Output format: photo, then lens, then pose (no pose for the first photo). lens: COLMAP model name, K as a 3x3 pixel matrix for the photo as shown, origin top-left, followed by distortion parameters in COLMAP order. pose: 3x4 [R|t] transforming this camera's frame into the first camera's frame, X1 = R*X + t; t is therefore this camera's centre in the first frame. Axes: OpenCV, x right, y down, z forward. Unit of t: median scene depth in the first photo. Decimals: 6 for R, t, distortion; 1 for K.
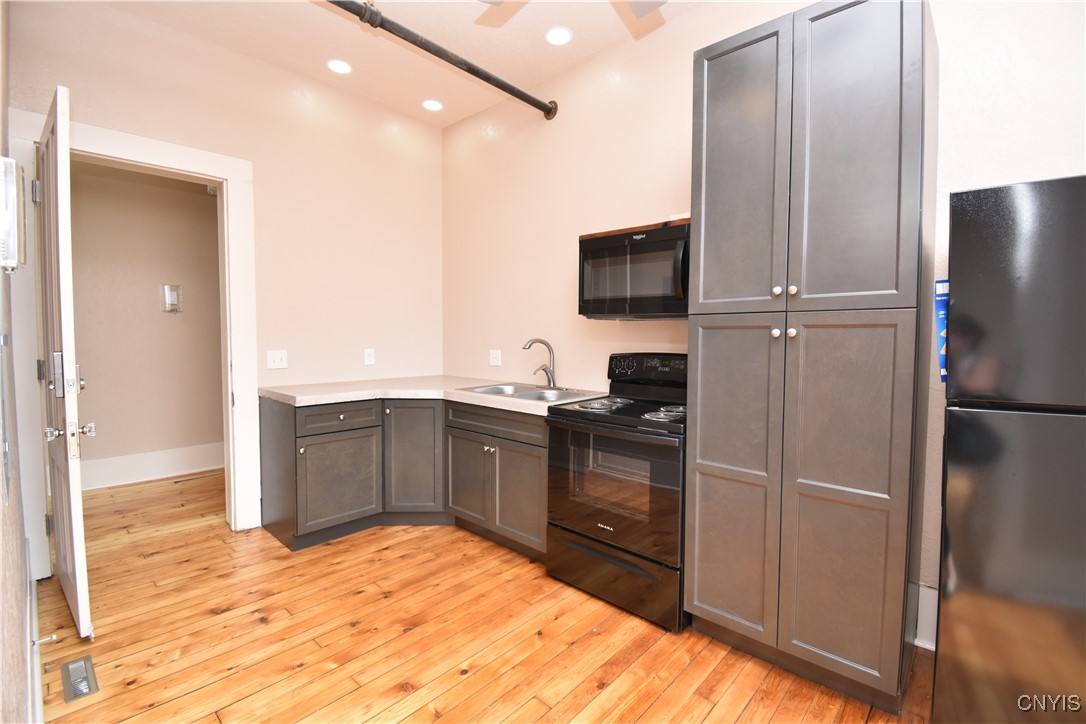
lens RADIAL K [[477.9, 0, 546.3], [0, 477.9, 358.1], [0, 0, 1]] dist [0.016266, -0.024103]
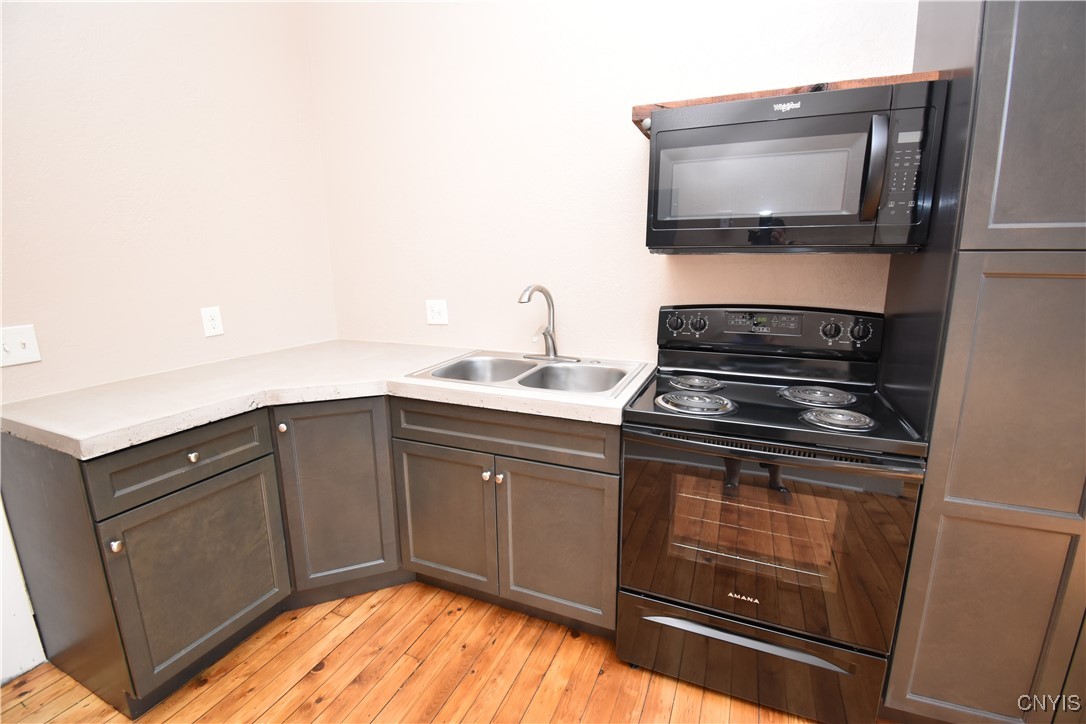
lens RADIAL K [[477.9, 0, 546.3], [0, 477.9, 358.1], [0, 0, 1]] dist [0.016266, -0.024103]
pose [[0.945651, -0.081150, 0.314894, -0.233527], [0.032078, 0.986918, 0.158000, -0.049361], [-0.323596, -0.139311, 0.935883, 0.437969]]
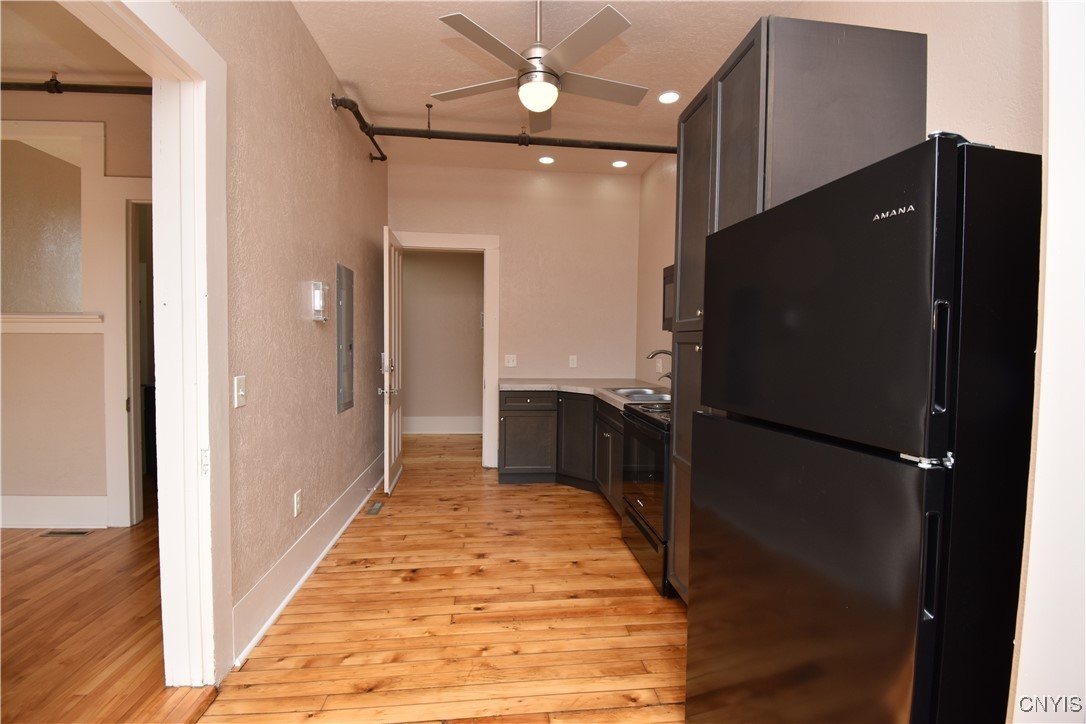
lens RADIAL K [[477.9, 0, 546.3], [0, 477.9, 358.1], [0, 0, 1]] dist [0.016266, -0.024103]
pose [[0.751527, 0.026985, -0.659150, 0.604971], [-0.039088, 0.999229, -0.003659, -0.006251], [0.658543, 0.028515, 0.752002, -0.083799]]
